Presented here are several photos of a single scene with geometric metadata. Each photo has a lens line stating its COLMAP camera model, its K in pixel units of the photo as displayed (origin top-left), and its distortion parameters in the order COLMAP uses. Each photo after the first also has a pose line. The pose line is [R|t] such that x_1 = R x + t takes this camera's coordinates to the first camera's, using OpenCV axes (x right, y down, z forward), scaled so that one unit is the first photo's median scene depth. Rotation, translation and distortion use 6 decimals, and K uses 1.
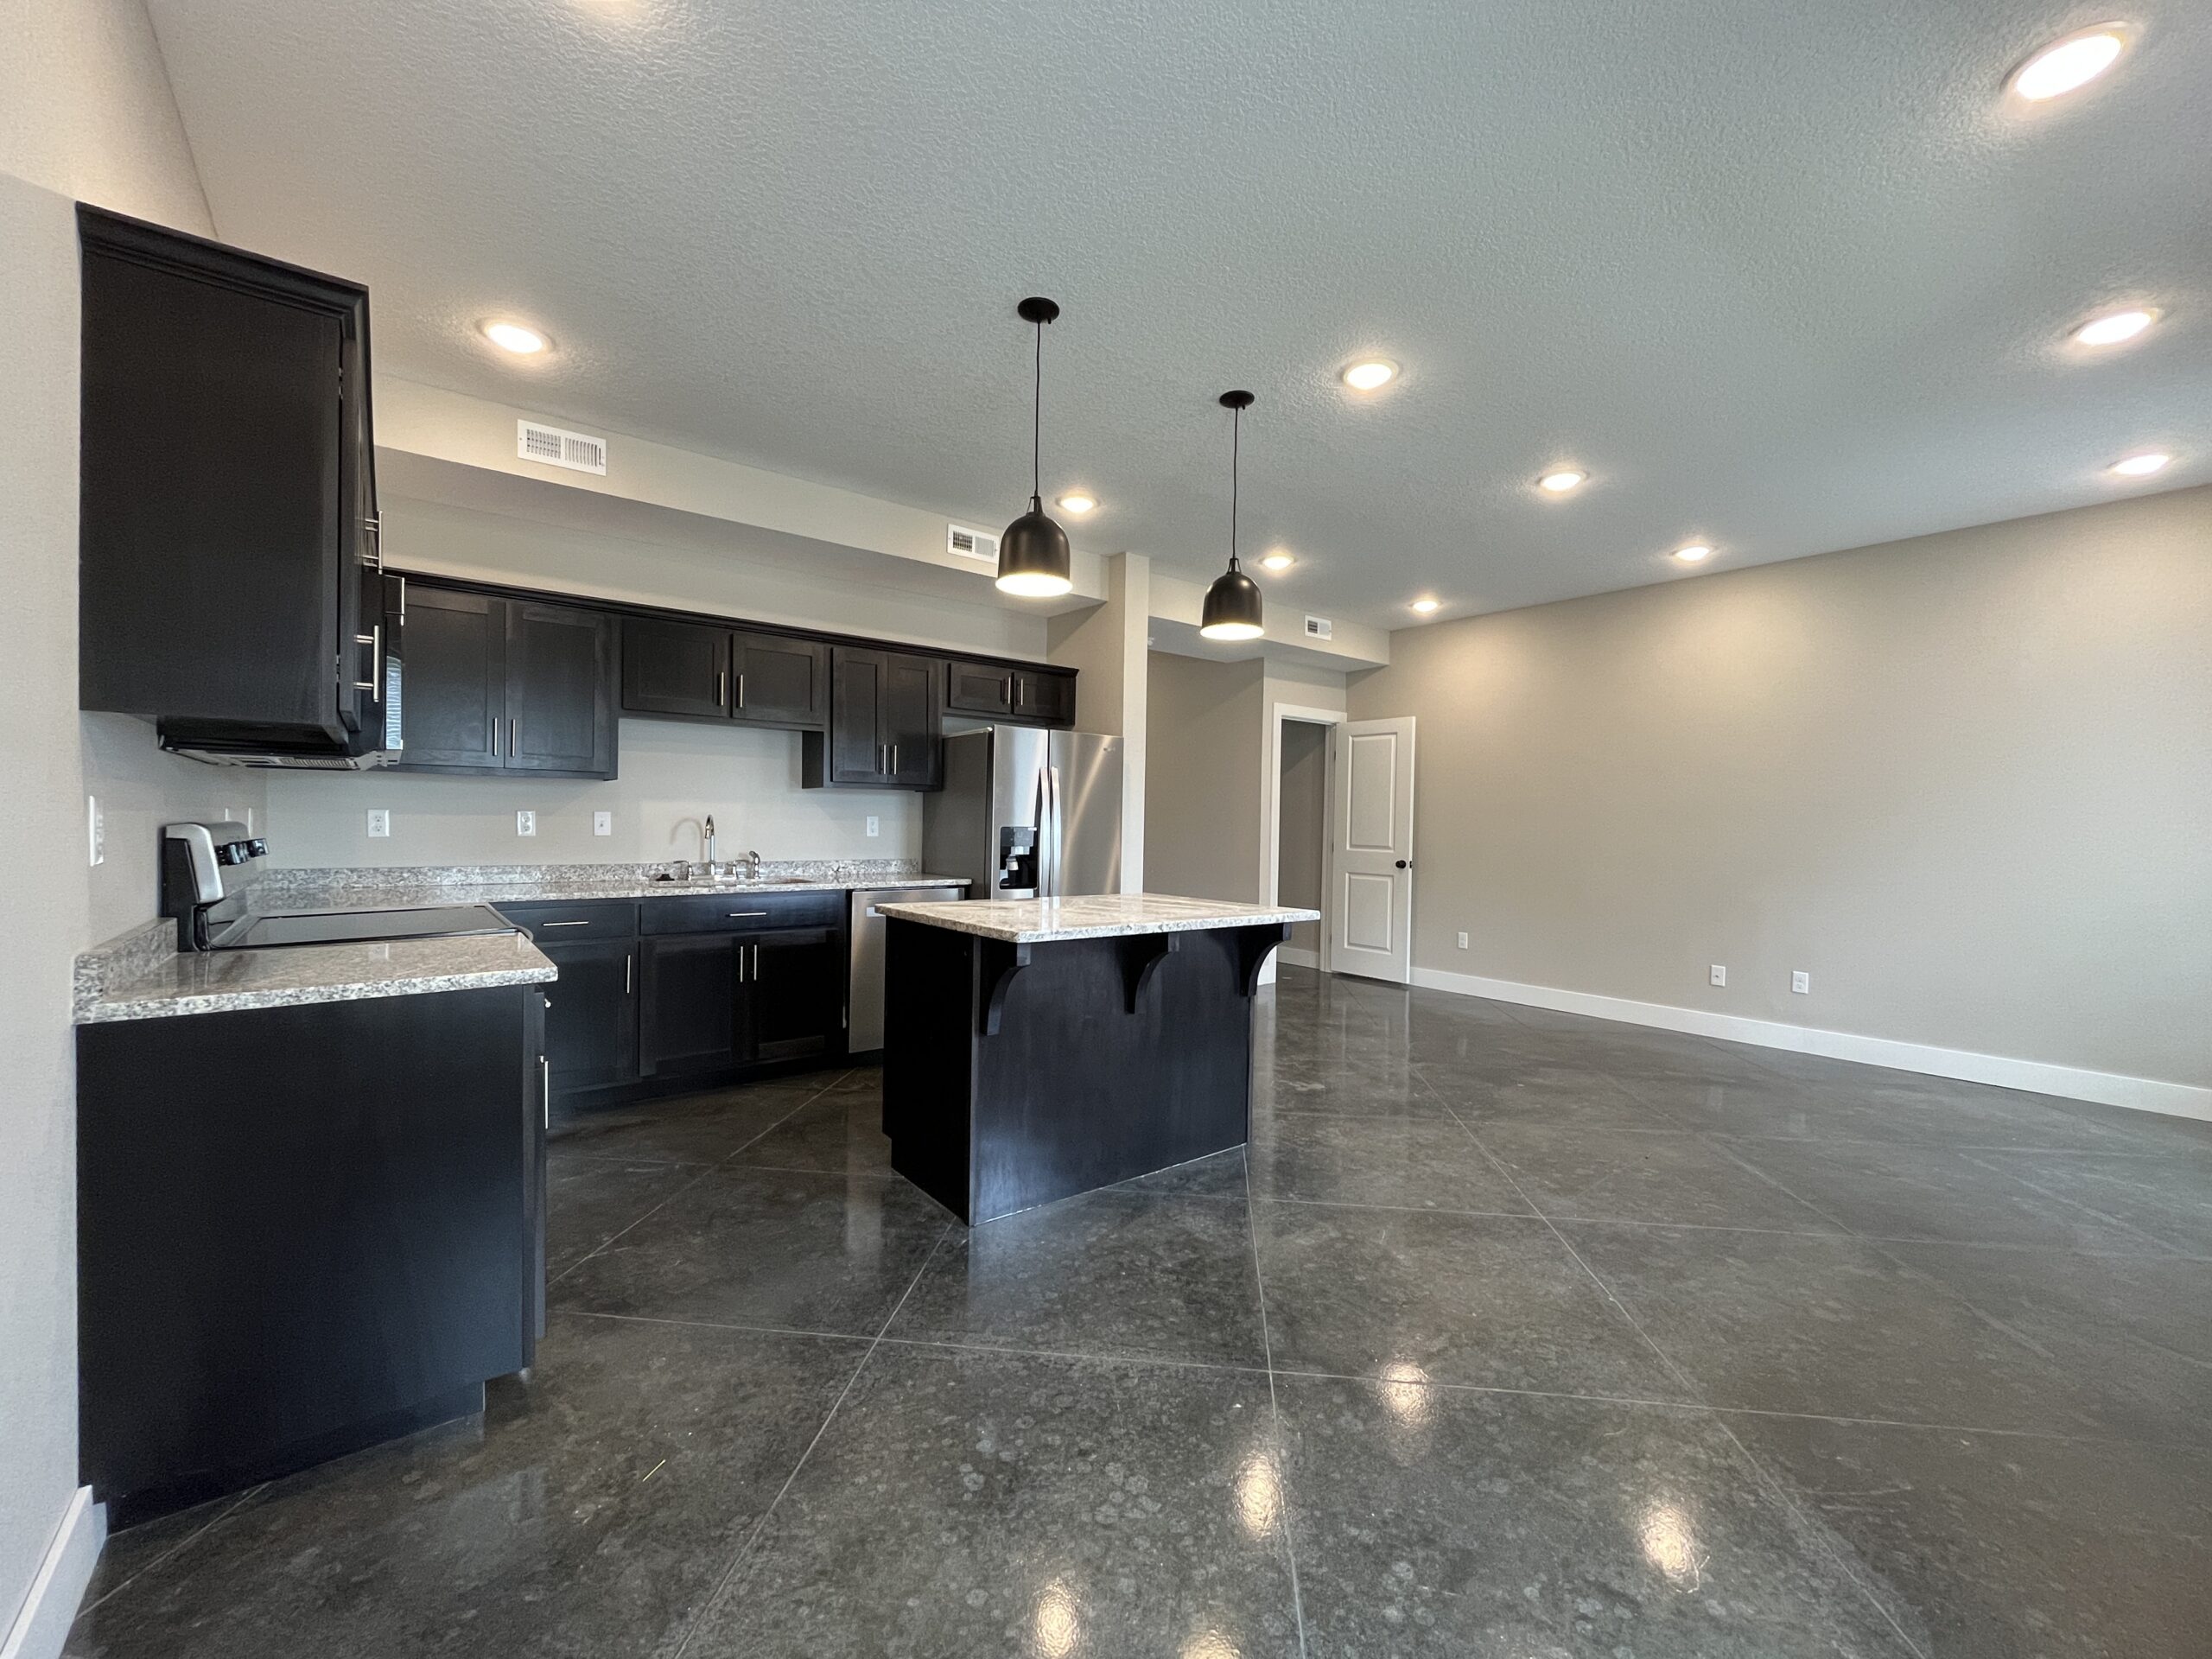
lens RADIAL K [[894.1, 0, 1107.9], [0, 894.1, 837.6], [0, 0, 1]] dist [-0.001809, 0.000148]
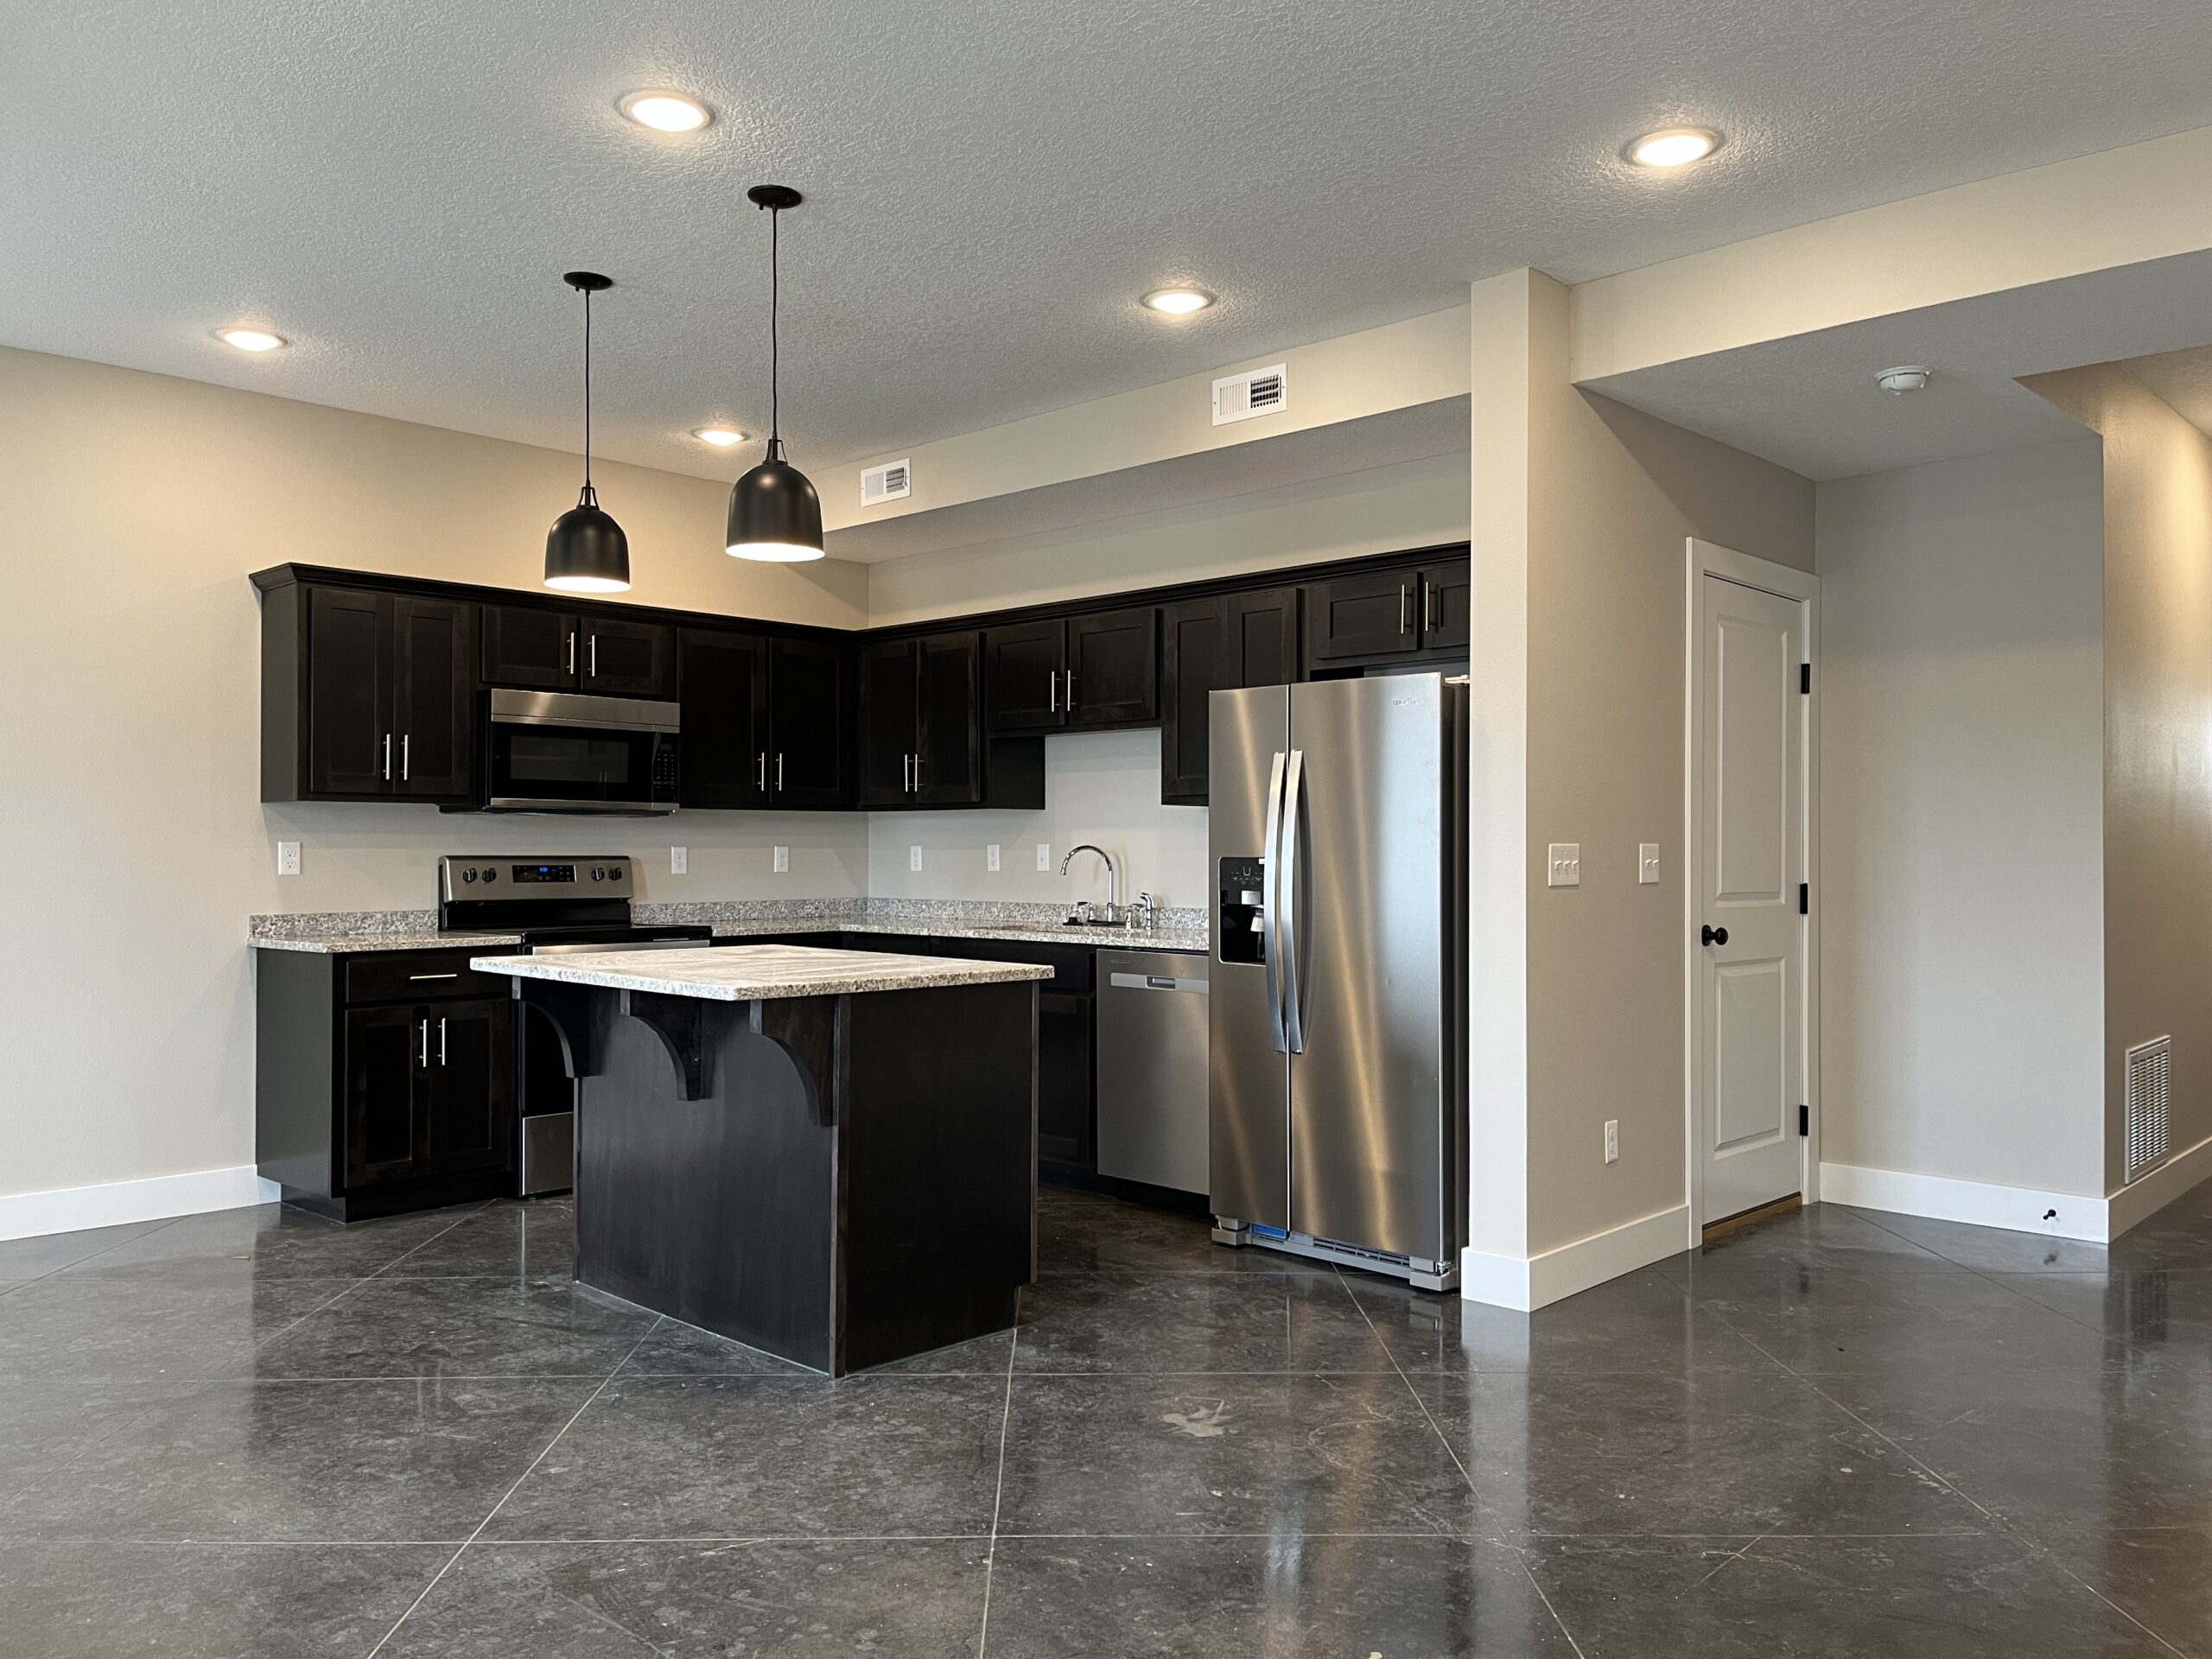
lens RADIAL K [[1674.7, 0, 1105.3], [0, 1674.7, 844.3], [0, 0, 1]] dist [0.062076, -0.070109]
pose [[0.128620, -0.017246, -0.991544, 1.357292], [-0.015490, 0.999692, -0.019397, 0.002975], [0.991573, 0.017854, 0.128313, 1.063912]]
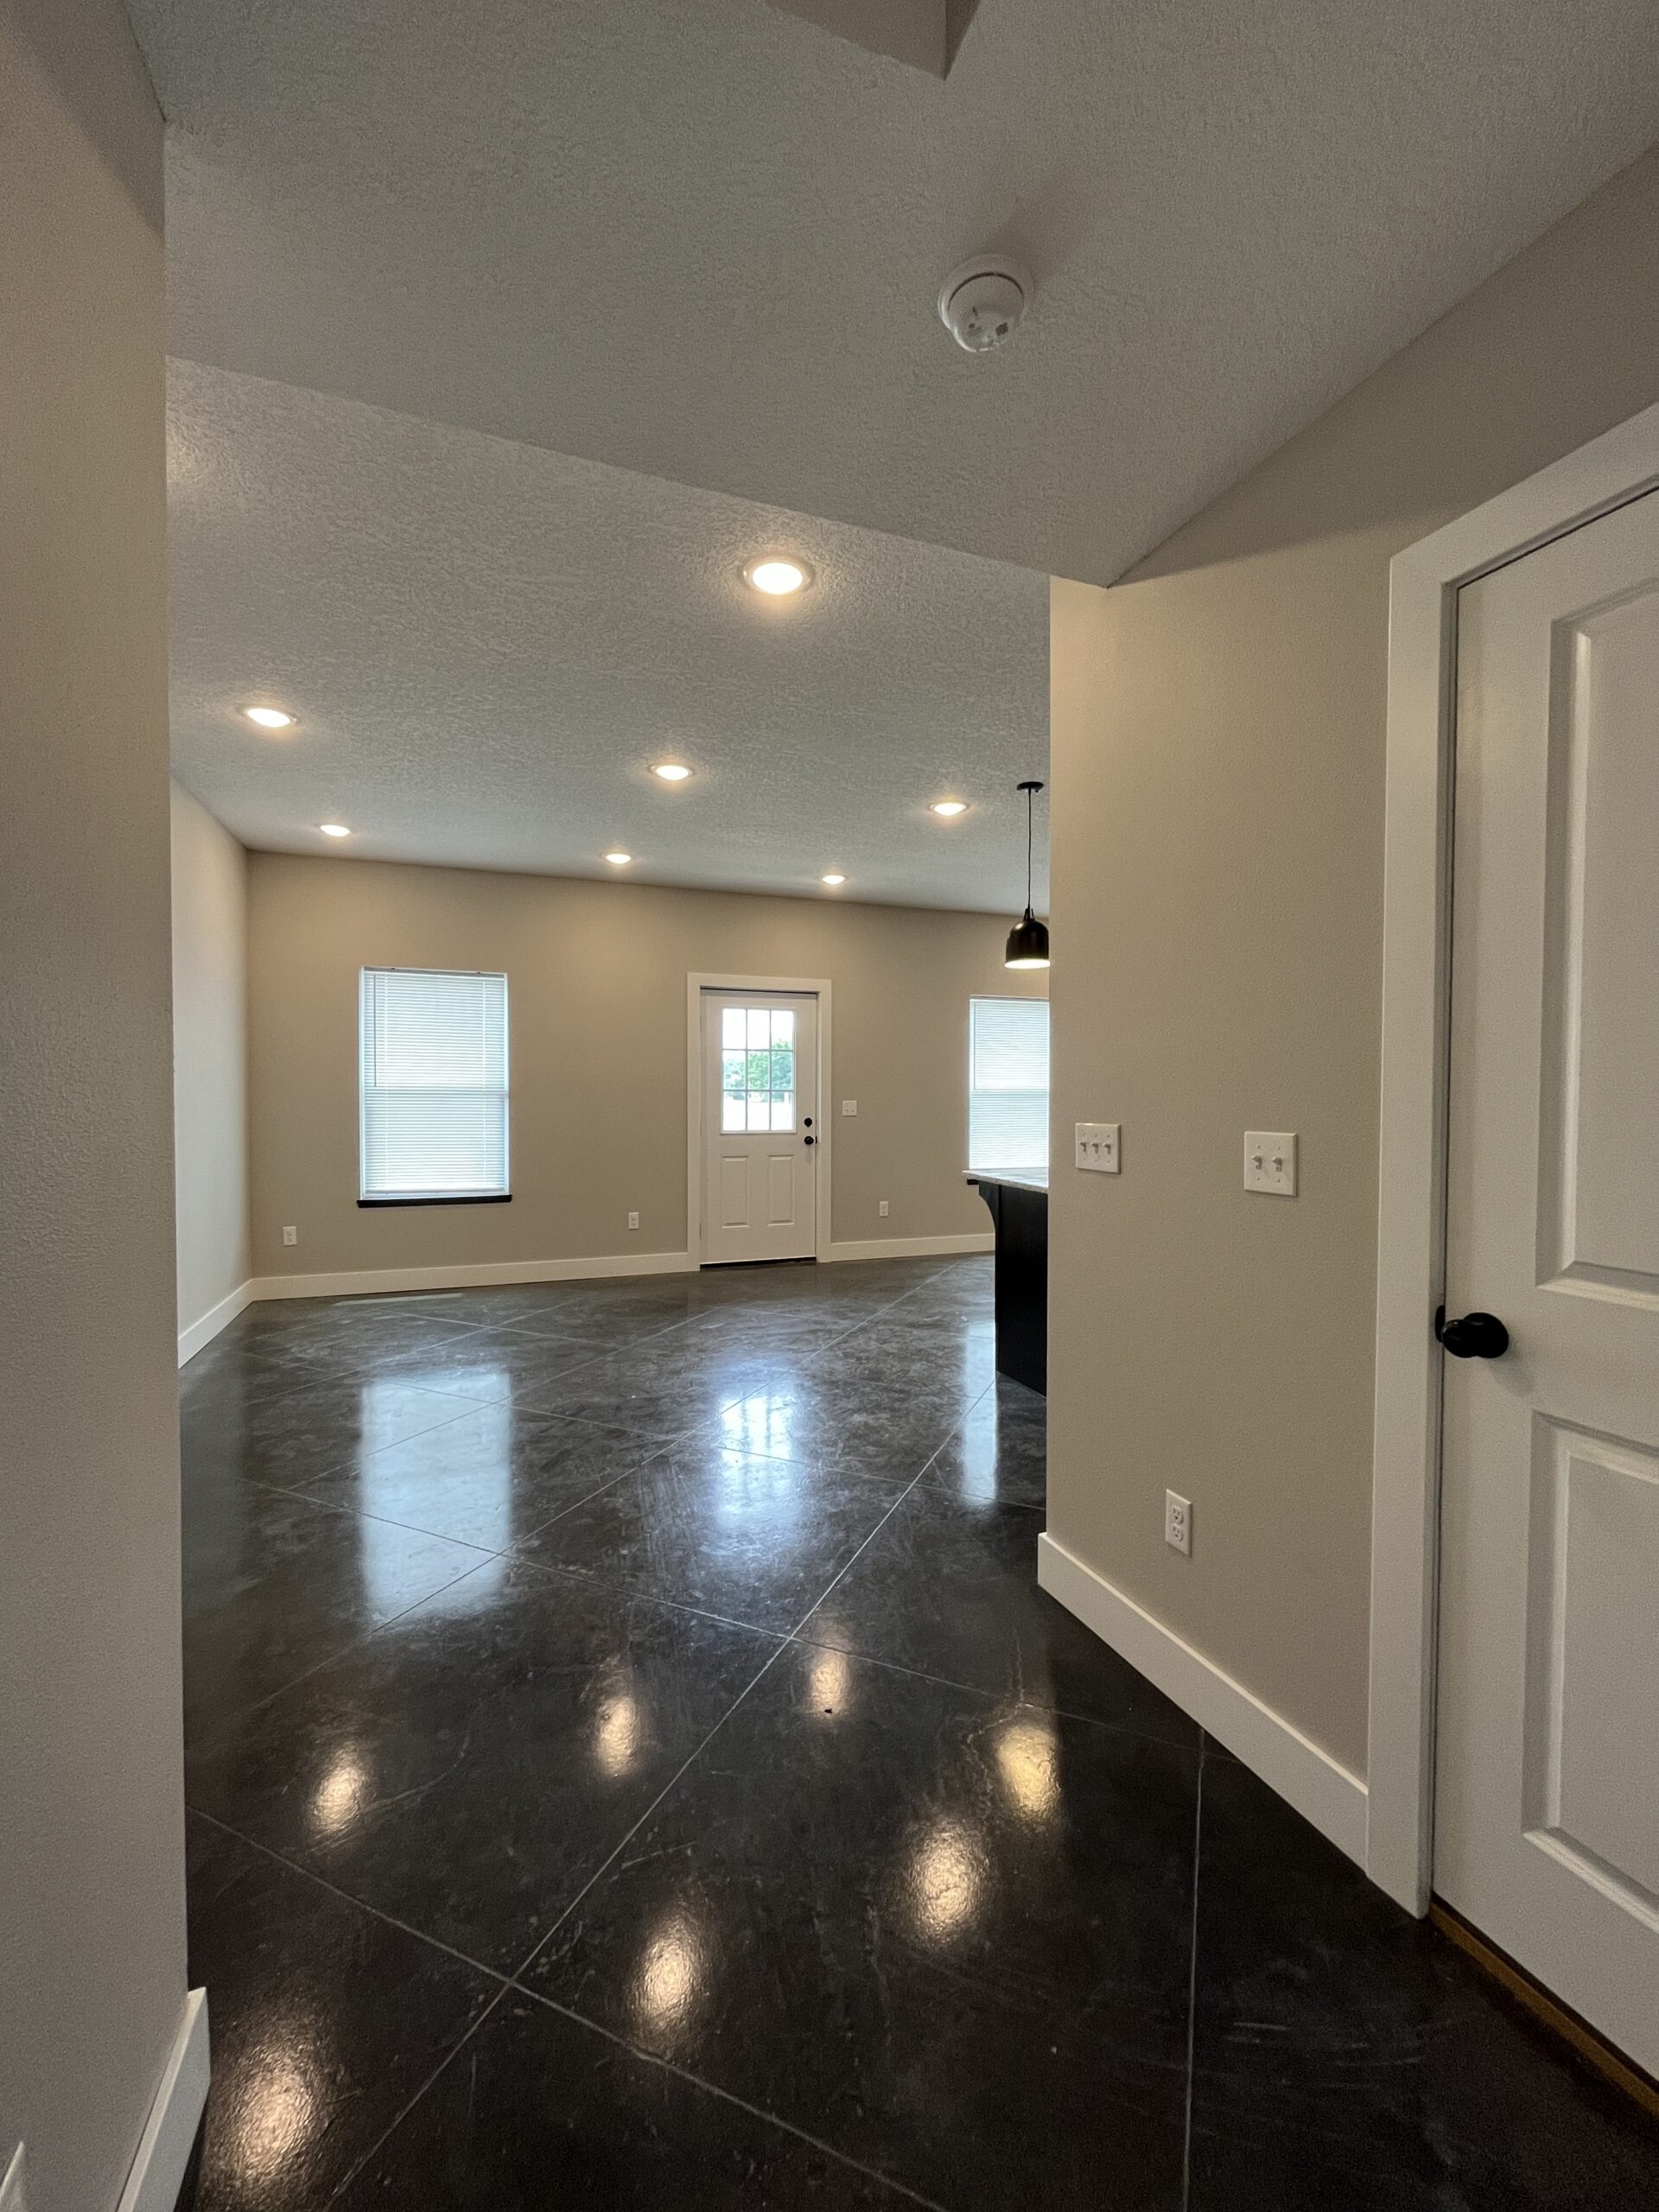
lens RADIAL K [[910.4, 0, 829.5], [0, 910.4, 1106.0], [0, 0, 1]] dist [-0.004288, 0.000101]
pose [[-0.950423, -0.025320, 0.309929, -0.000918], [-0.013901, 0.999143, 0.038997, -0.067560], [-0.310651, 0.032756, -0.949960, 2.321114]]
